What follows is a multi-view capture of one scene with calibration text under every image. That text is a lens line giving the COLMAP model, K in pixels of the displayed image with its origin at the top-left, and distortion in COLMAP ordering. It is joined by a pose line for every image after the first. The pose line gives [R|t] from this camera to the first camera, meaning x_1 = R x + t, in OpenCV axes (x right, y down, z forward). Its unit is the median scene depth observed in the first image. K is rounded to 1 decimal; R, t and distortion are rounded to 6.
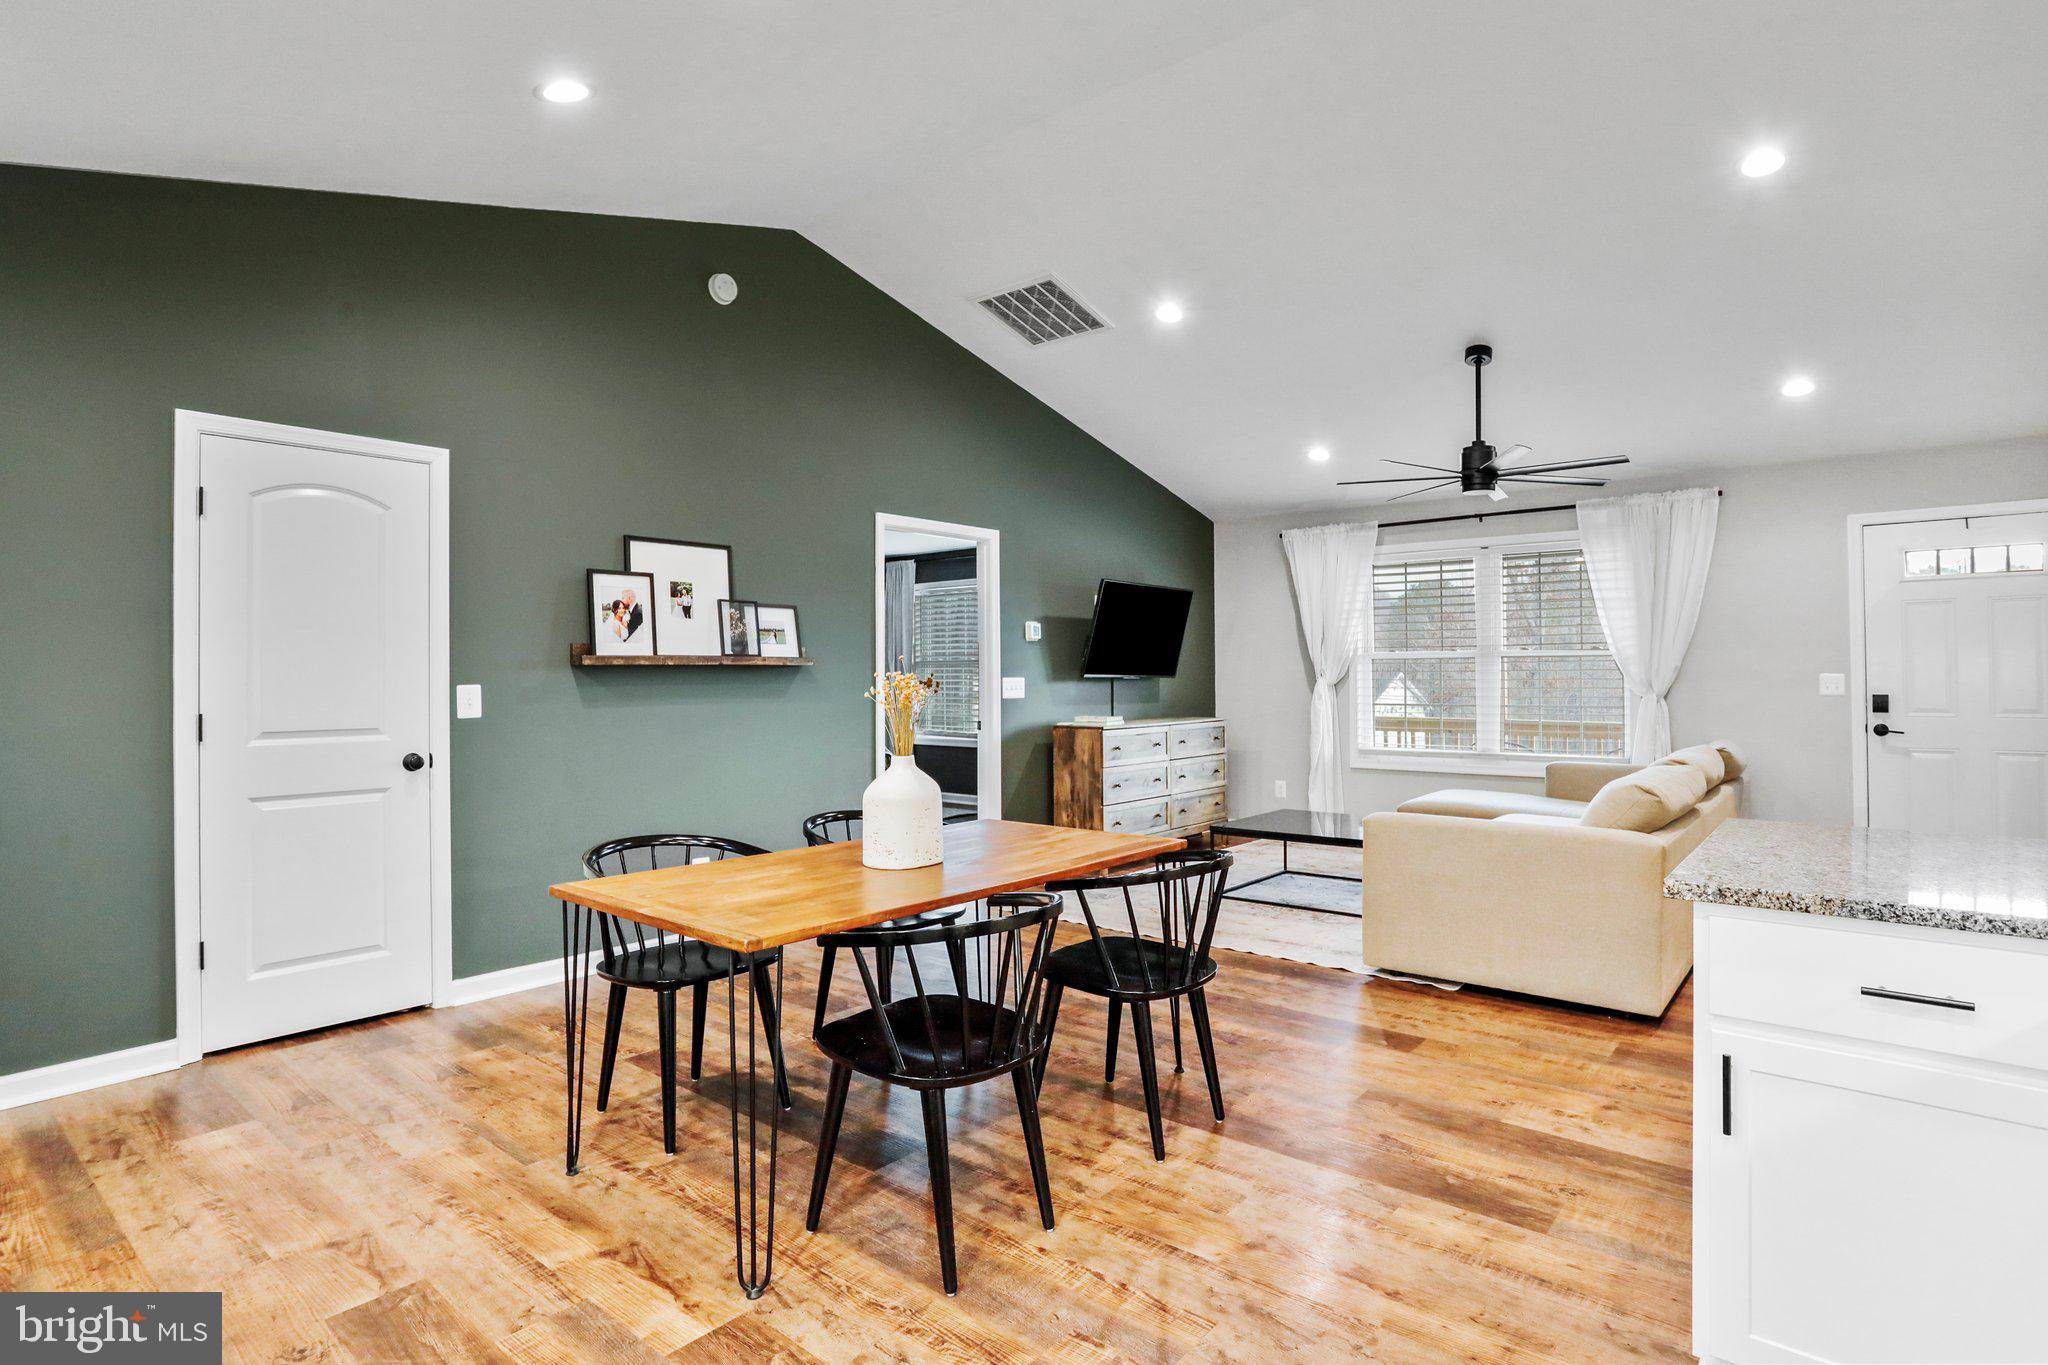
lens RADIAL K [[1076.1, 0, 1035.5], [0, 1076.1, 648.8], [0, 0, 1]] dist [-0.055334, 0.016068]
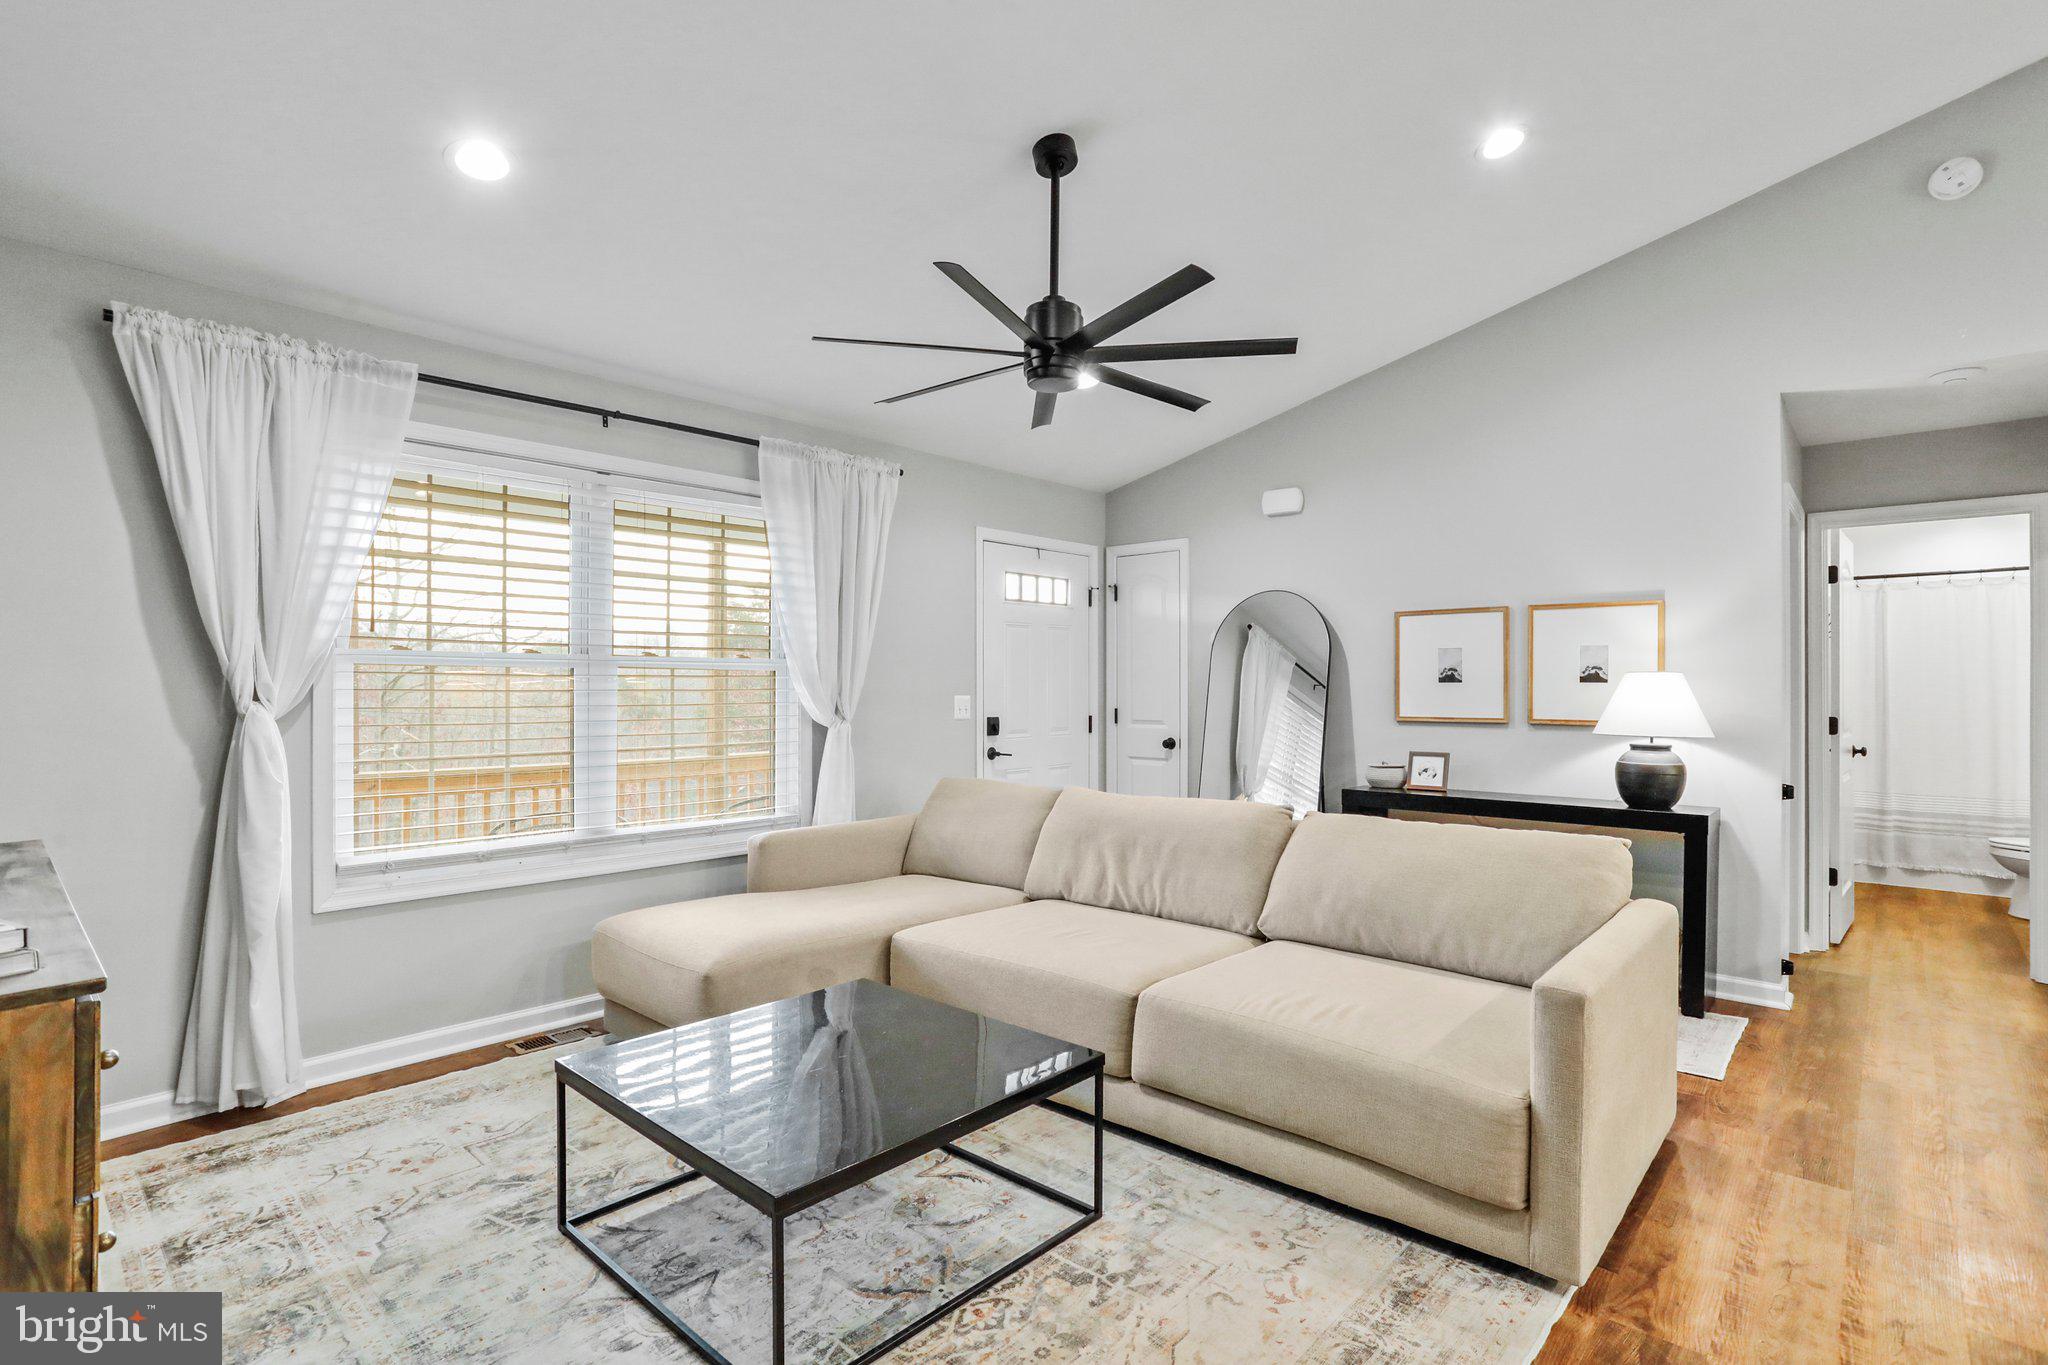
lens RADIAL K [[1008.5, 0, 1028.4], [0, 1008.5, 684.3], [0, 0, 1]] dist [-0.046018, 0.022416]
pose [[0.038990, 0.007934, 0.999208, -0.163096], [-0.025763, 0.999644, -0.006932, 0.024789], [-0.998907, -0.025472, 0.039180, 1.194832]]
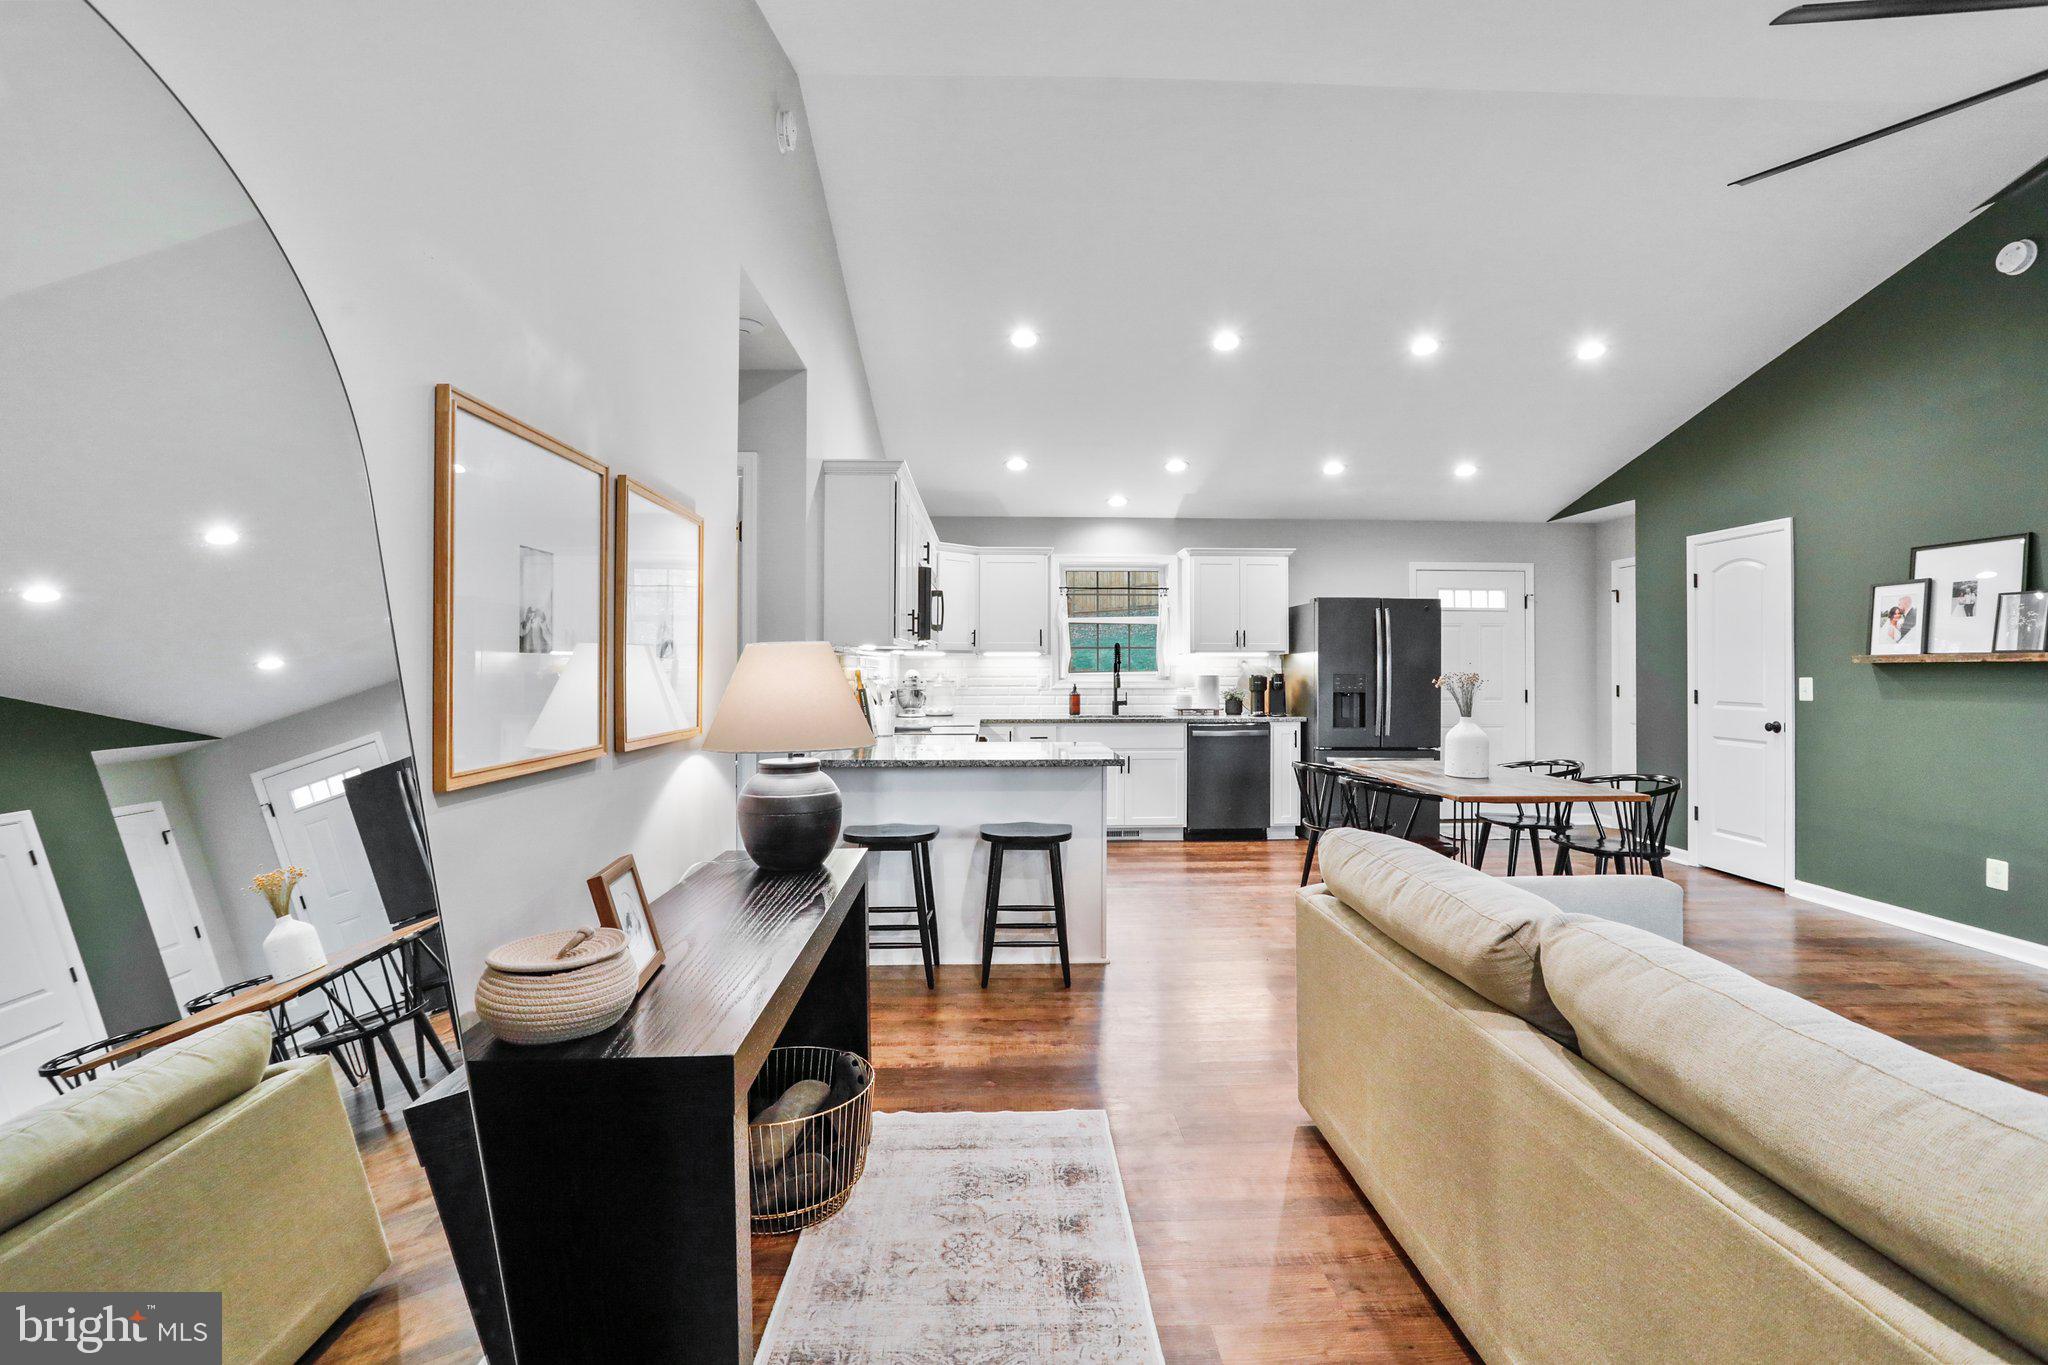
lens RADIAL K [[1008.5, 0, 1018.4], [0, 1008.5, 666.9], [0, 0, 1]] dist [-0.046018, 0.022416]
pose [[-0.752505, 0.005067, -0.658567, 1.039646], [0.020148, 0.999679, -0.015331, 0.016727], [0.658278, -0.024806, -0.752366, 1.180735]]
